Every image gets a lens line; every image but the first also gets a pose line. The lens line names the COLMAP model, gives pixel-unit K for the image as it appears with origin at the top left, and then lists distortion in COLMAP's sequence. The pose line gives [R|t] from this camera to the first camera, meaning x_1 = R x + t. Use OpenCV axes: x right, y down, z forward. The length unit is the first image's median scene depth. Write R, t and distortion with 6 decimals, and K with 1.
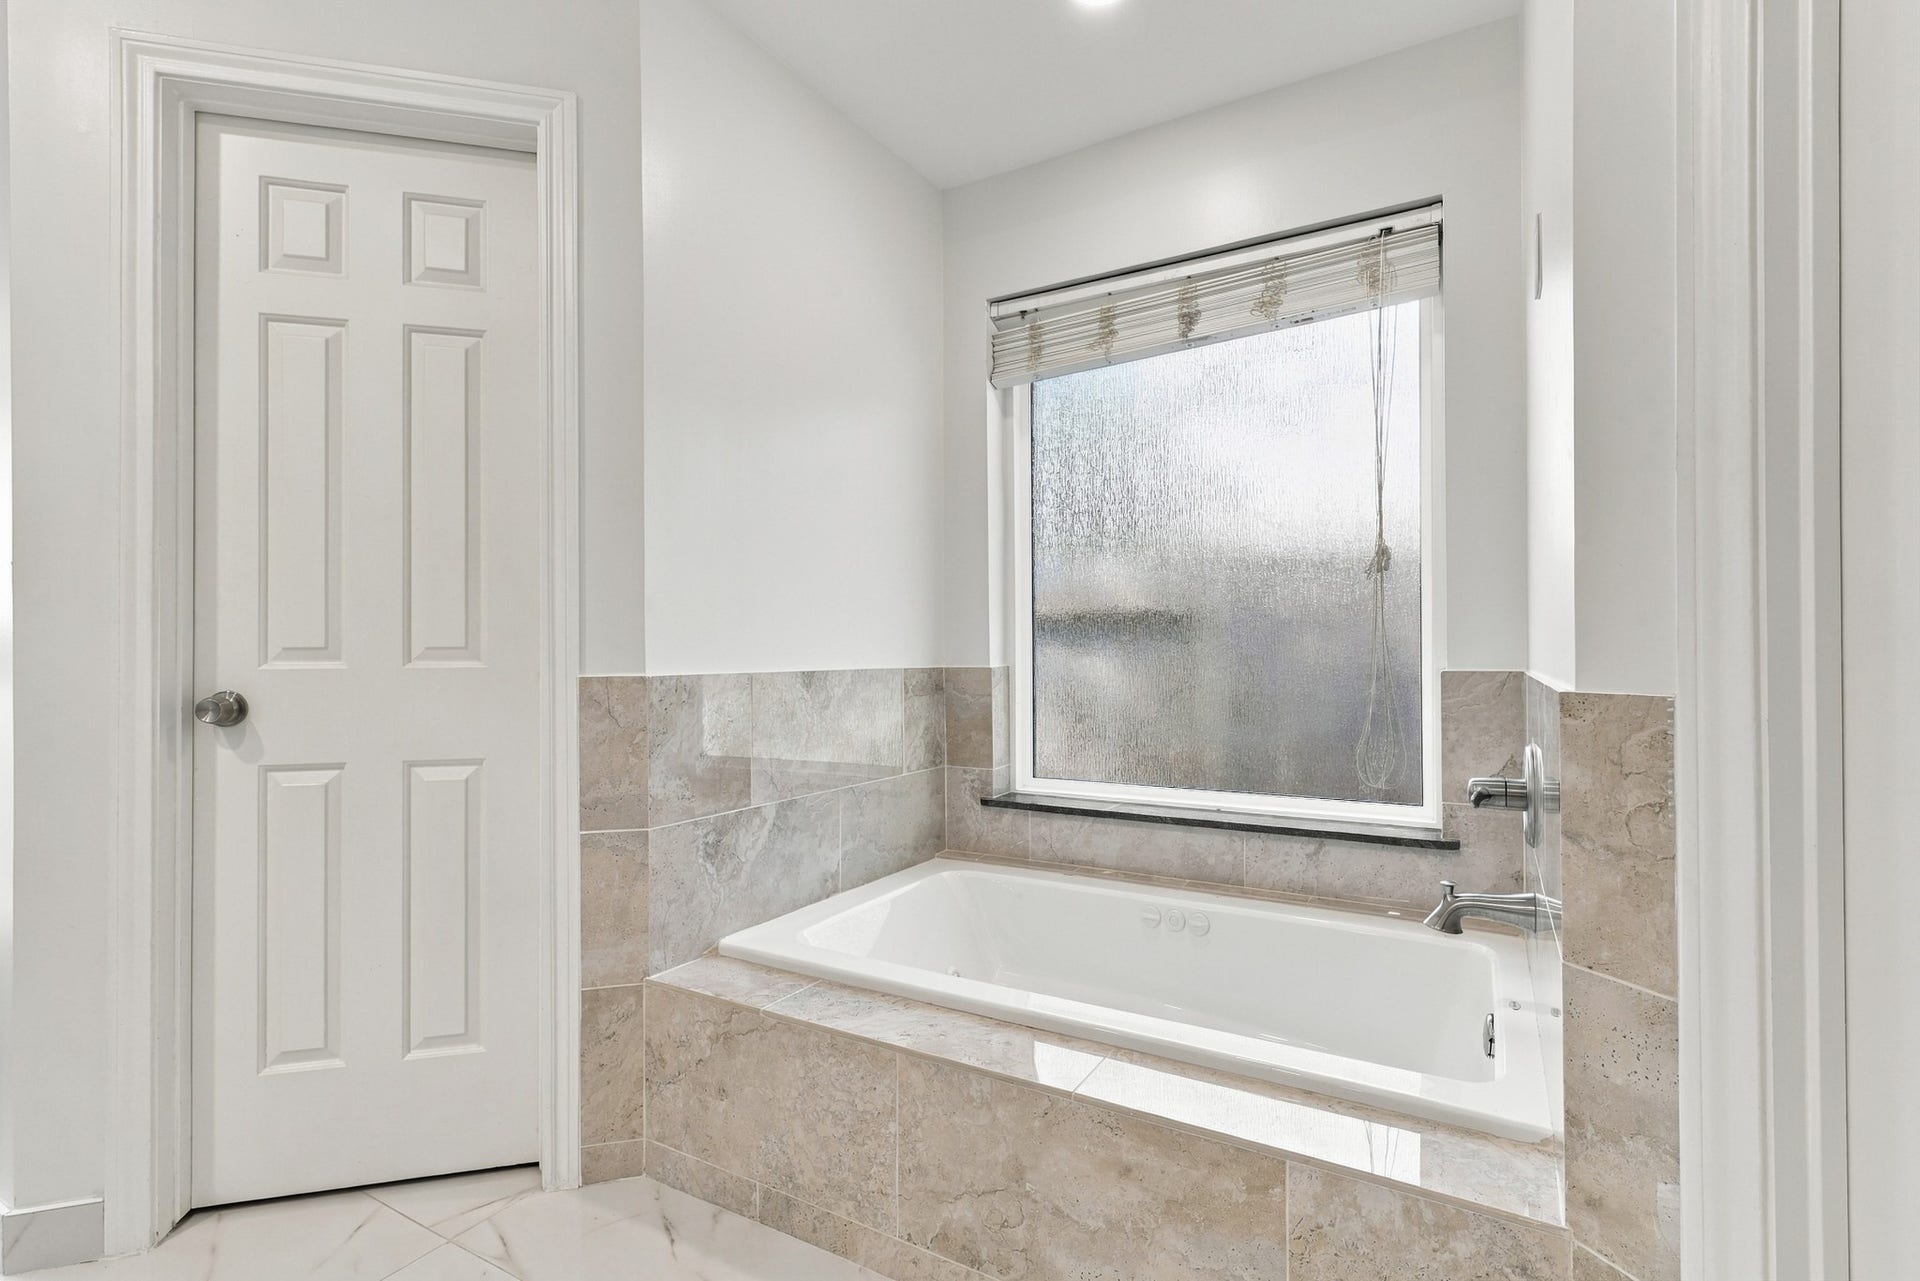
lens RADIAL K [[885.0, 0, 956.2], [0, 885.0, 643.4], [0, 0, 1]] dist [-0.002035, 0.000291]
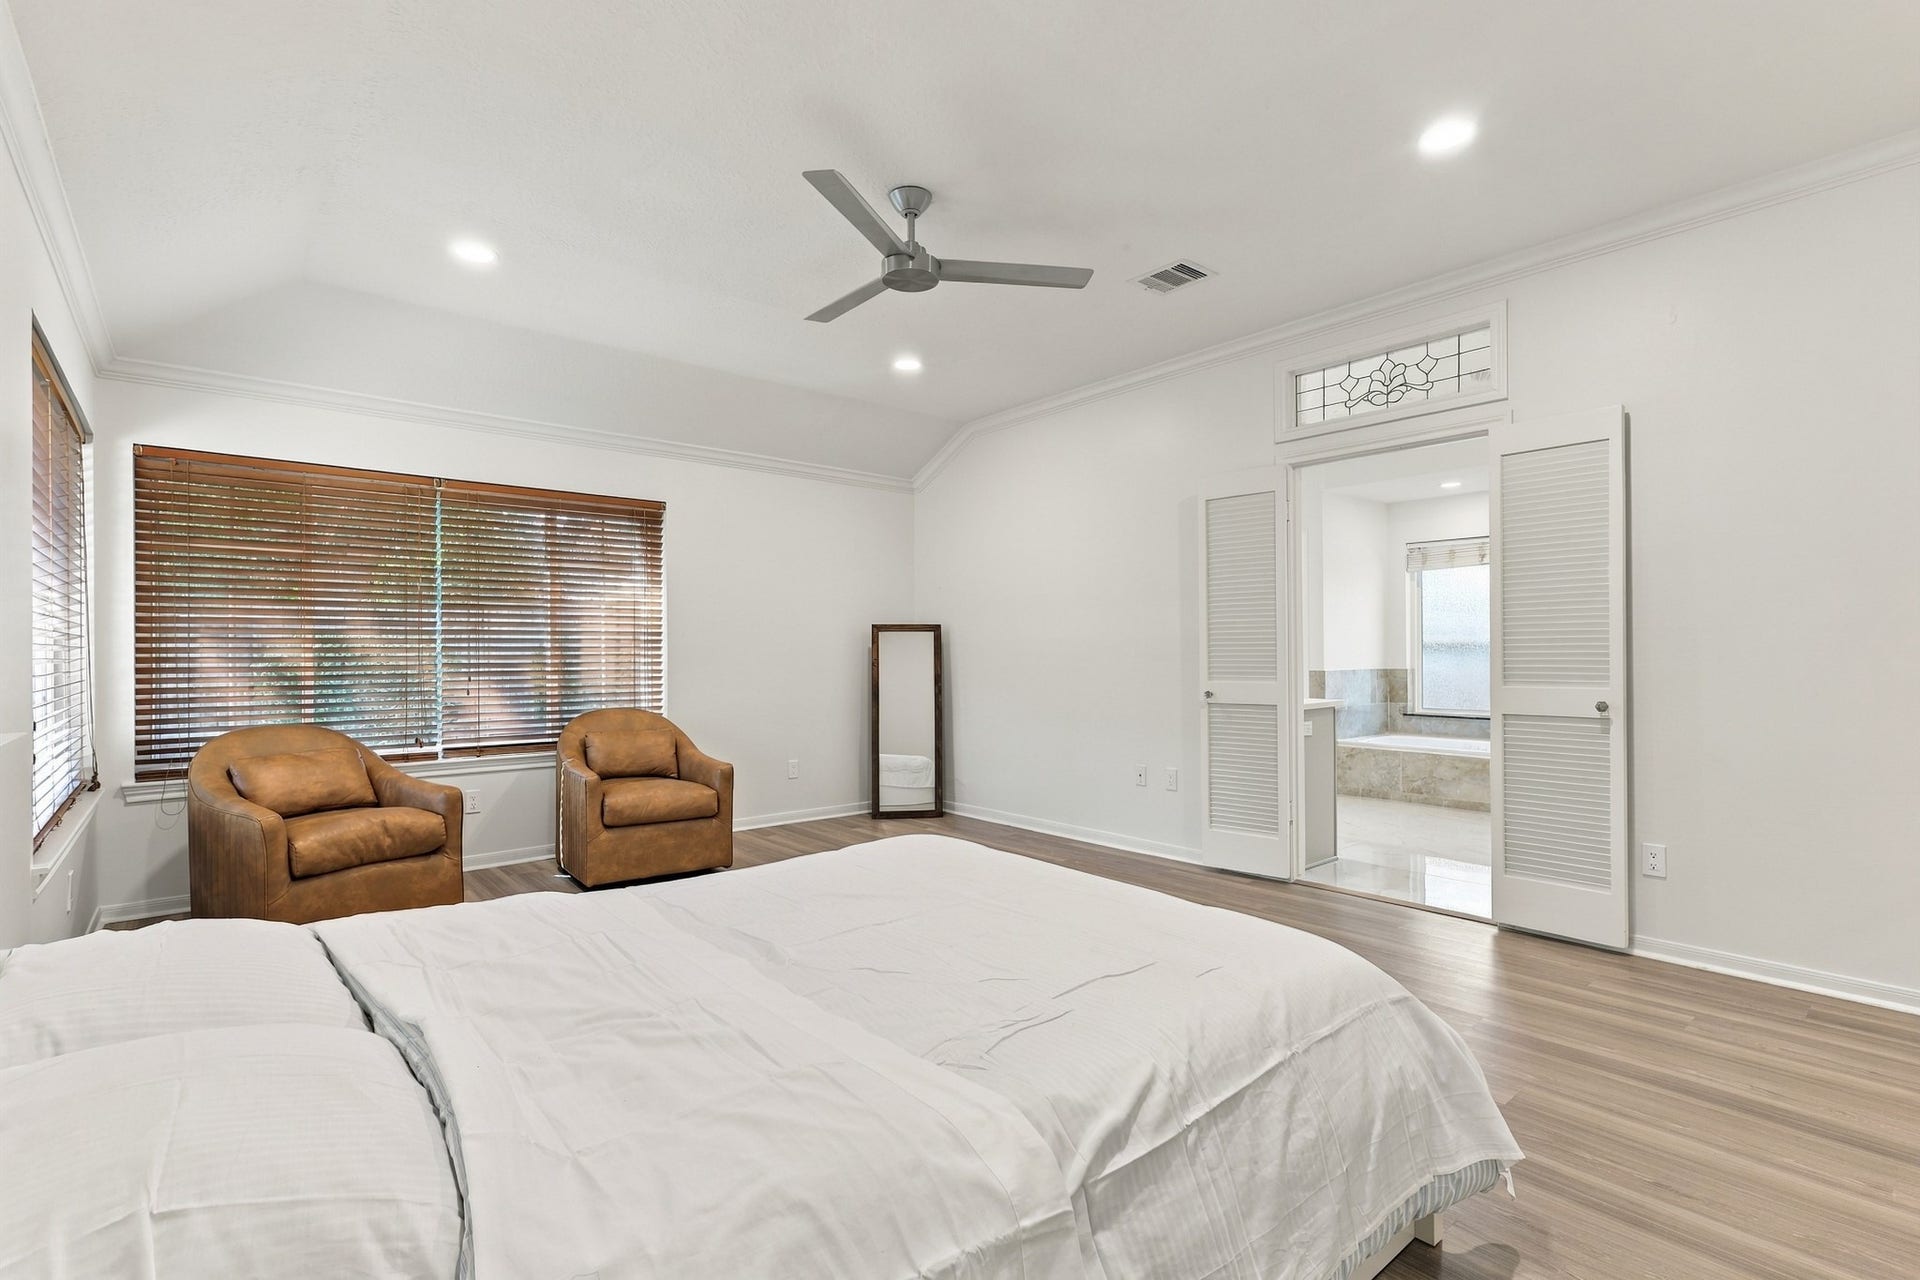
lens RADIAL K [[885.0, 0, 956.2], [0, 885.0, 642.9], [0, 0, 1]] dist [-0.002035, 0.000291]
pose [[0.941560, -0.002546, -0.336837, -0.387068], [0.003335, 0.999993, 0.001763, -0.068329], [0.336830, -0.002783, 0.941561, -2.297360]]
